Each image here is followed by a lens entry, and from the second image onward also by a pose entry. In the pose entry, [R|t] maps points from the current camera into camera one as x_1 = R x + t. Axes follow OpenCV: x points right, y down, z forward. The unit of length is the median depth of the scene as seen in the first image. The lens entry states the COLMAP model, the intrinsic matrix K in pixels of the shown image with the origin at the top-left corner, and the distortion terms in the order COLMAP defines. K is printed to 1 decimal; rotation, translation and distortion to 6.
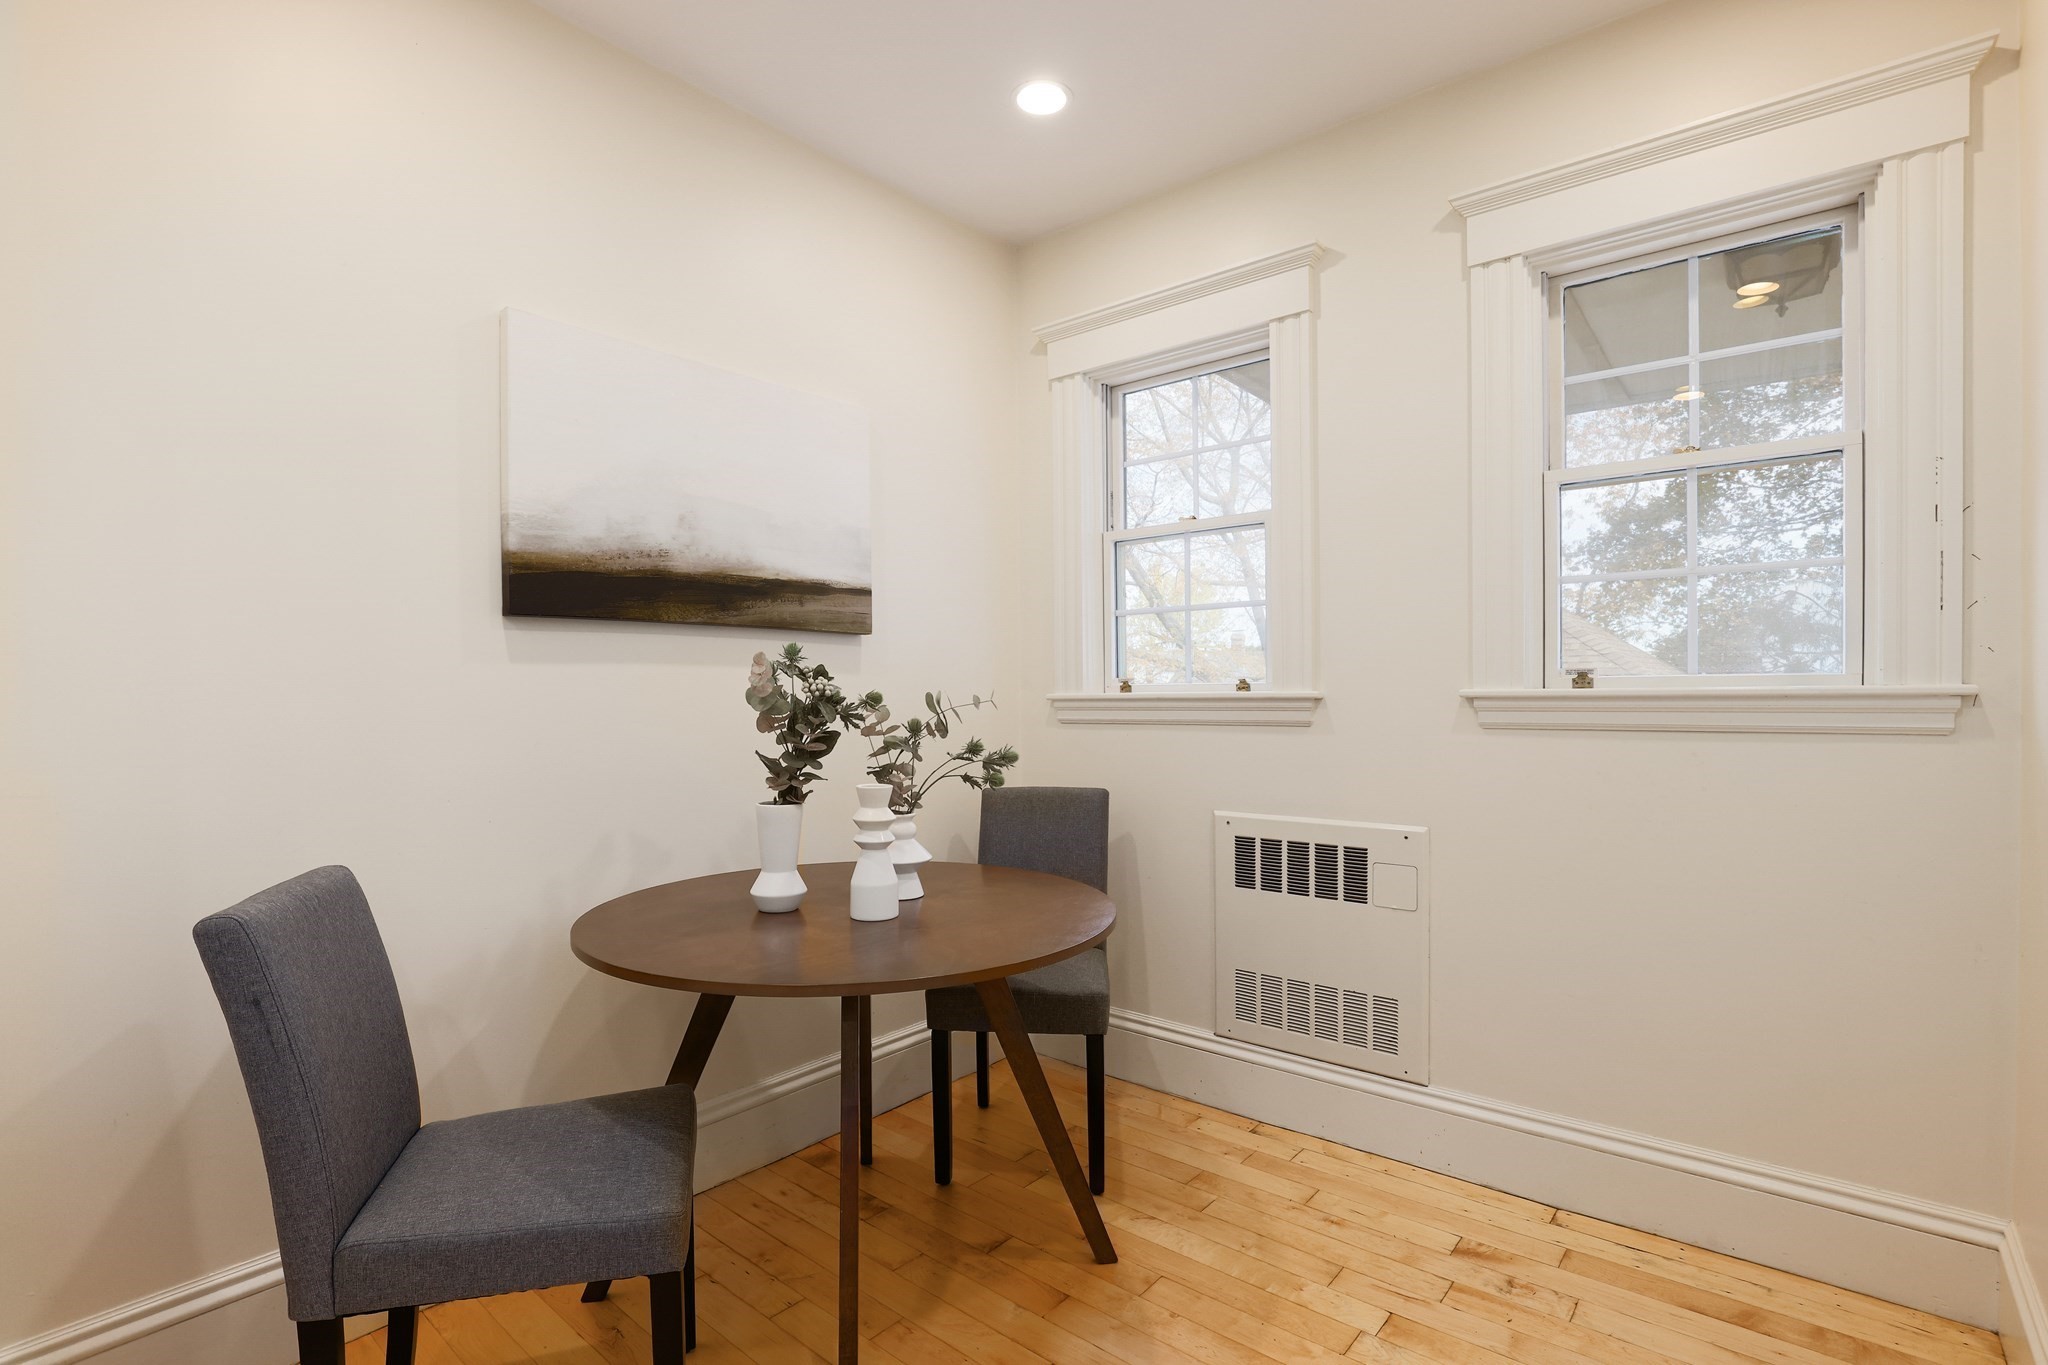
lens RADIAL K [[975.3, 0, 1043.9], [0, 975.3, 694.3], [0, 0, 1]] dist [-0.016918, 0.003634]
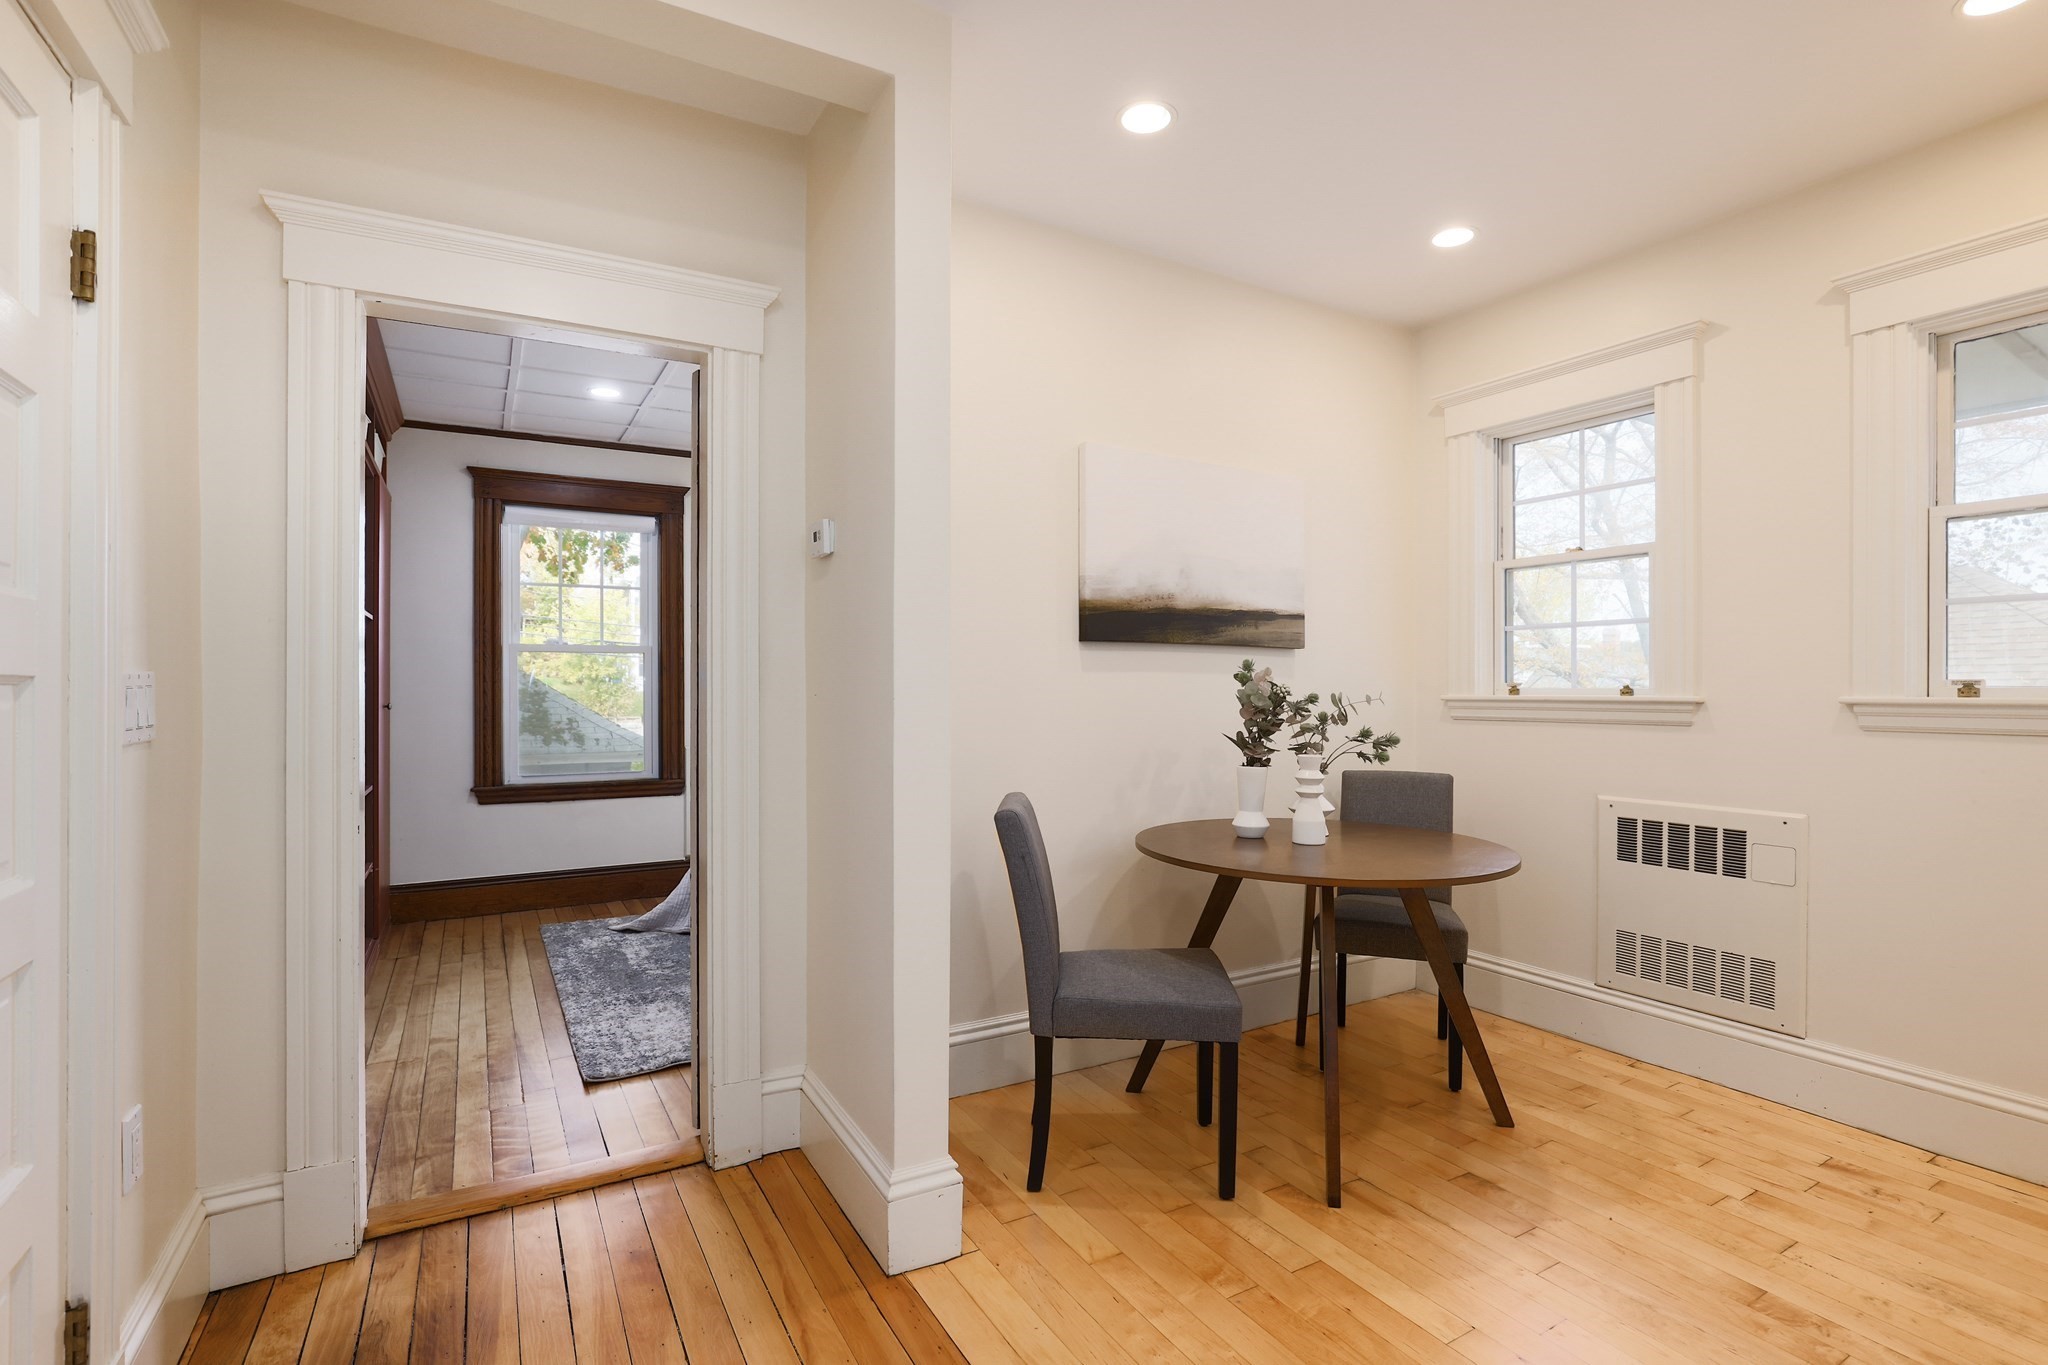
lens RADIAL K [[975.3, 0, 1019.7], [0, 975.3, 685.4], [0, 0, 1]] dist [-0.016918, 0.003634]
pose [[0.939061, 0.009765, -0.343612, -0.091260], [-0.010650, 0.999943, -0.000688, -0.006862], [0.343585, 0.004306, 0.939112, -0.395637]]
